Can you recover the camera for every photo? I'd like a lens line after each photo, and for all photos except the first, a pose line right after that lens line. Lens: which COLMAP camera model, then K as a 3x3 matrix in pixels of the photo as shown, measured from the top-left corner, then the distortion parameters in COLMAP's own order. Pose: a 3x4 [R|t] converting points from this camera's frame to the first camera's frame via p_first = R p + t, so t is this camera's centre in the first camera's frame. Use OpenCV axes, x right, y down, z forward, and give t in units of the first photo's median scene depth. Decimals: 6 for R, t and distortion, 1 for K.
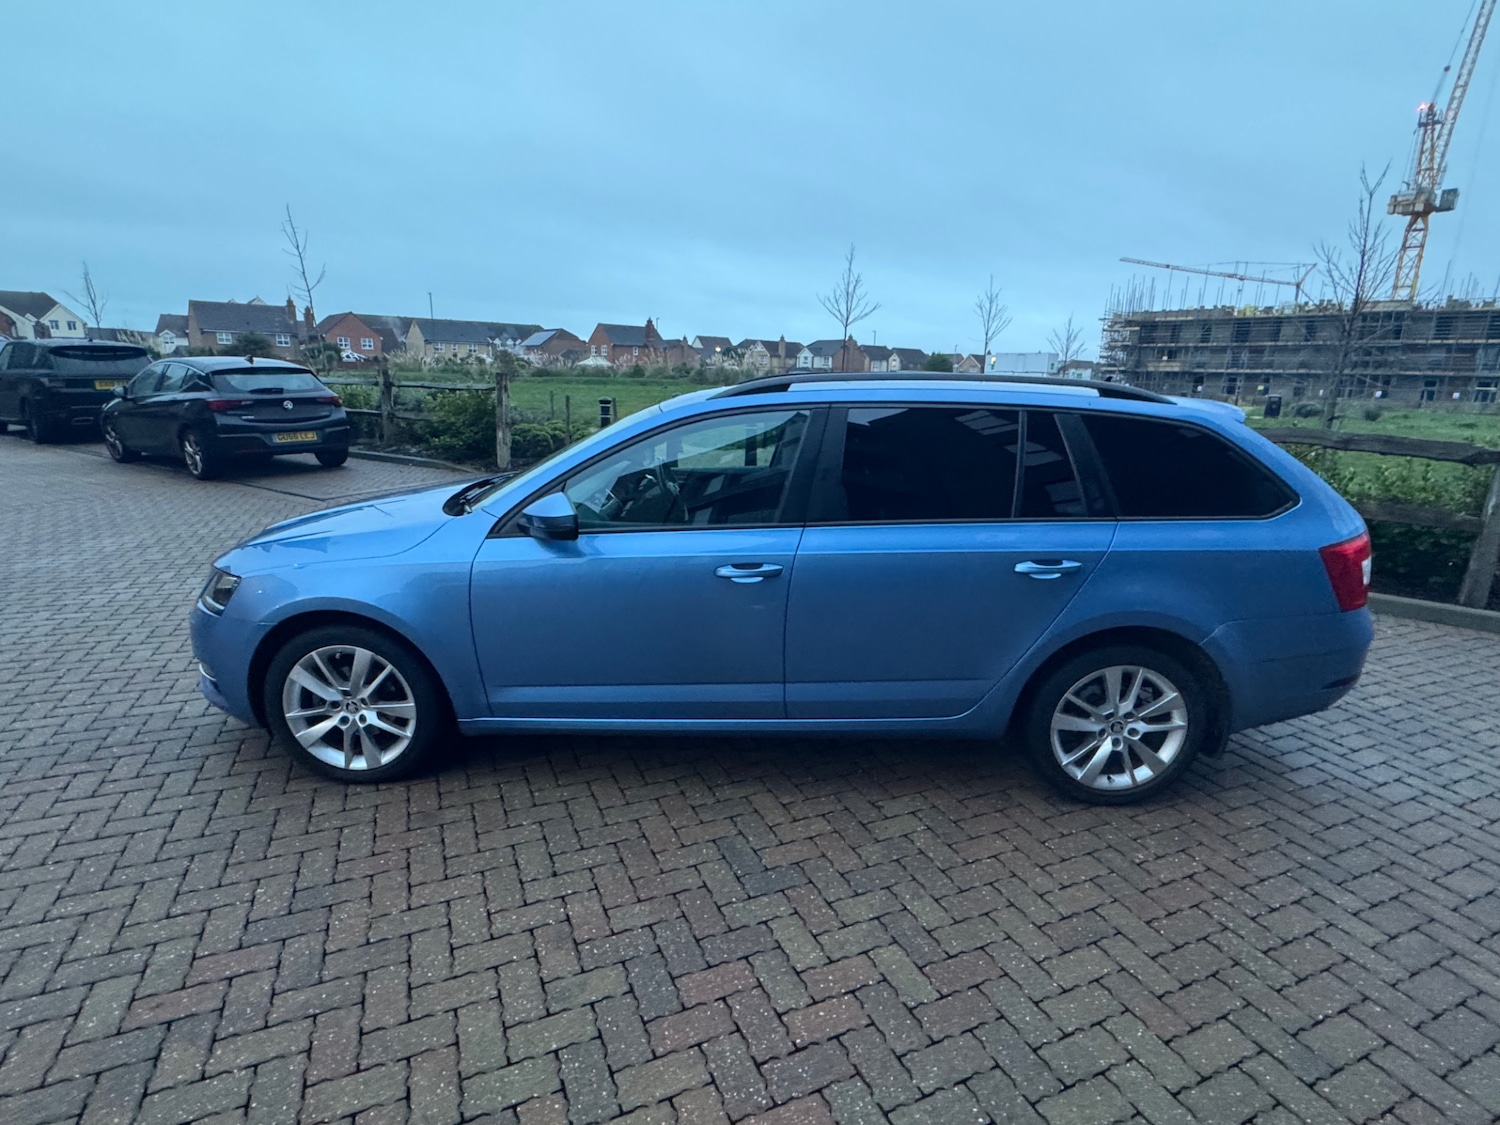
lens RADIAL K [[755.5, 0, 750.0], [0, 755.5, 562.5], [0, 0, 1]] dist [0.001356, -0.001354]
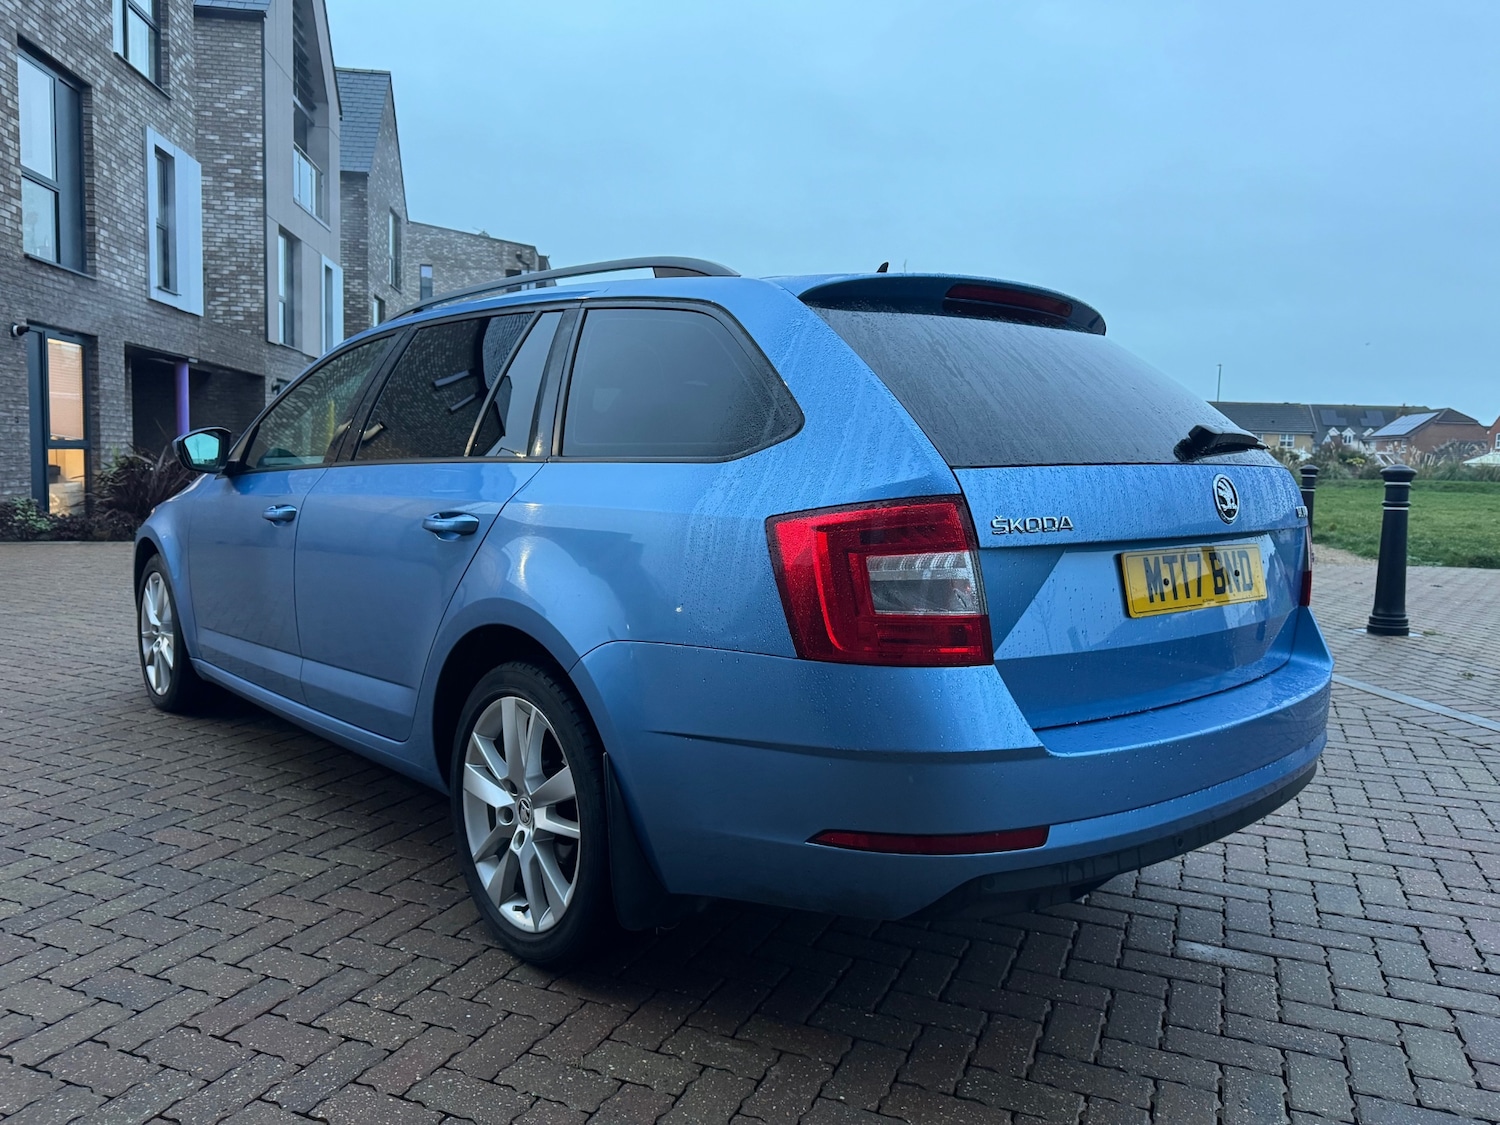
lens RADIAL K [[1093.0, 0, 747.1], [0, 1093.0, 564.9], [0, 0, 1]] dist [0.009456, -0.008502]
pose [[0.678784, 0.068541, -0.731132, 1.189231], [-0.190436, 0.978003, -0.085118, 0.068492], [0.709215, 0.197011, 0.676905, 0.506512]]
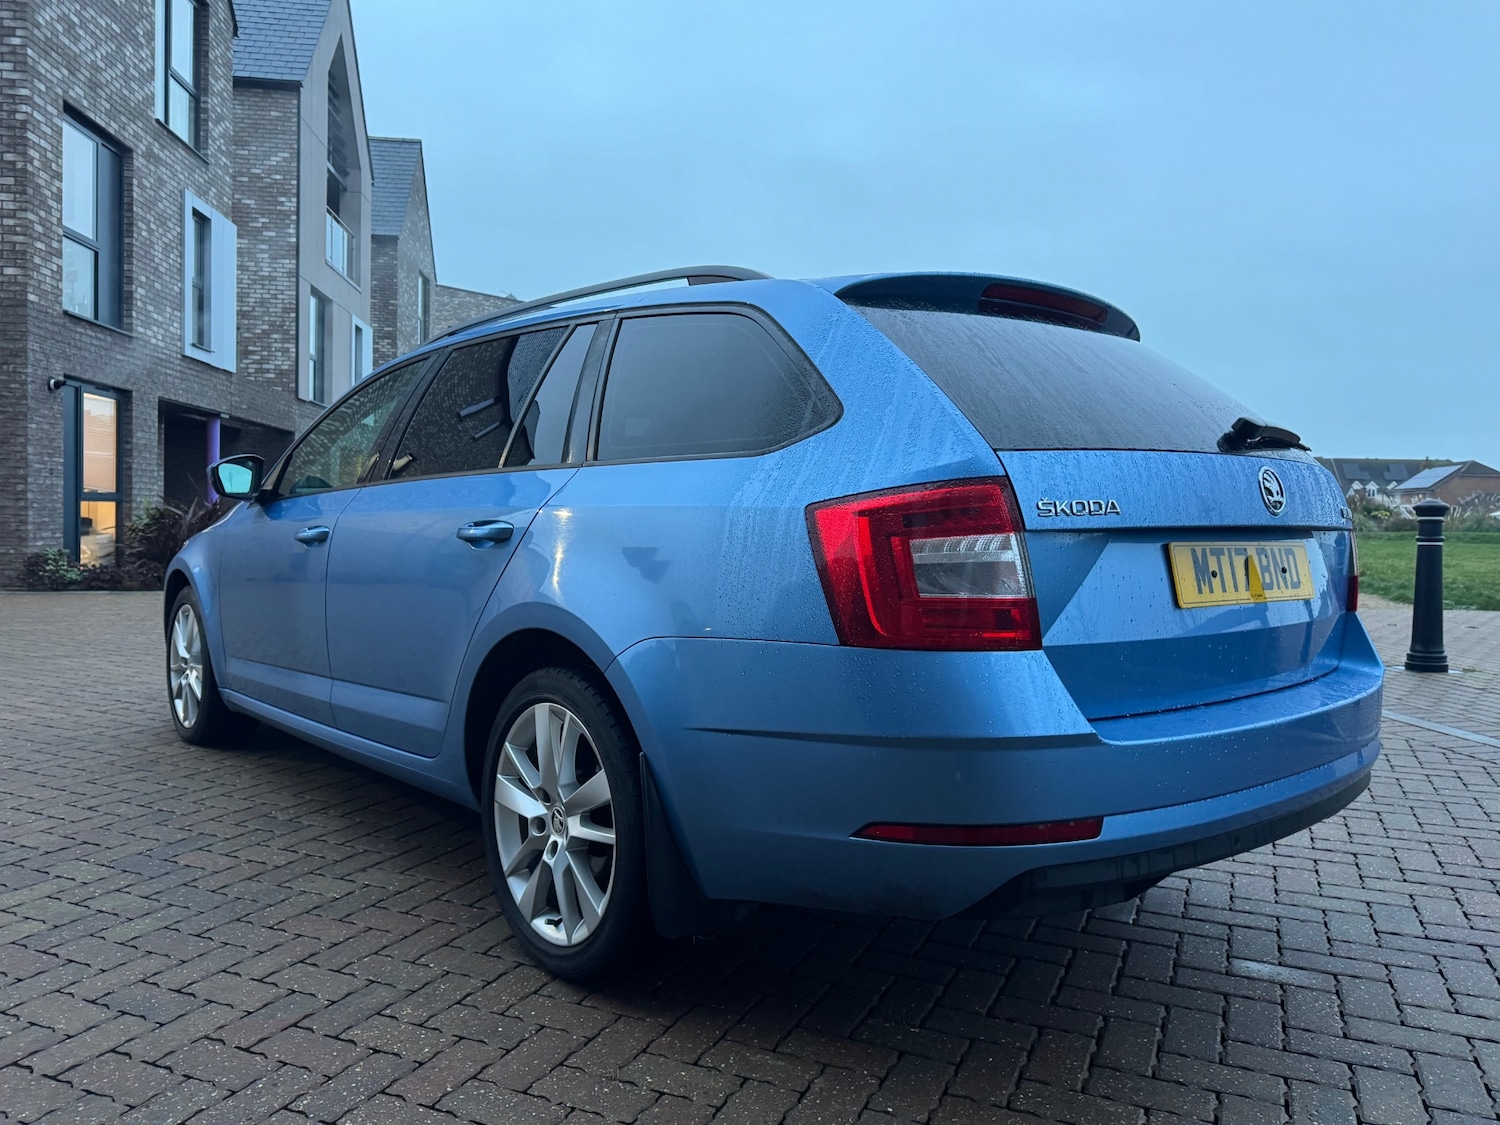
lens RADIAL K [[1092.8, 0, 754.1], [0, 1092.8, 561.6], [0, 0, 1]] dist [0.007511, -0.006391]
pose [[0.668549, 0.023932, -0.743283, 1.176670], [-0.186895, 0.972811, -0.136780, 0.109467], [0.719801, 0.230360, 0.654844, 0.514523]]
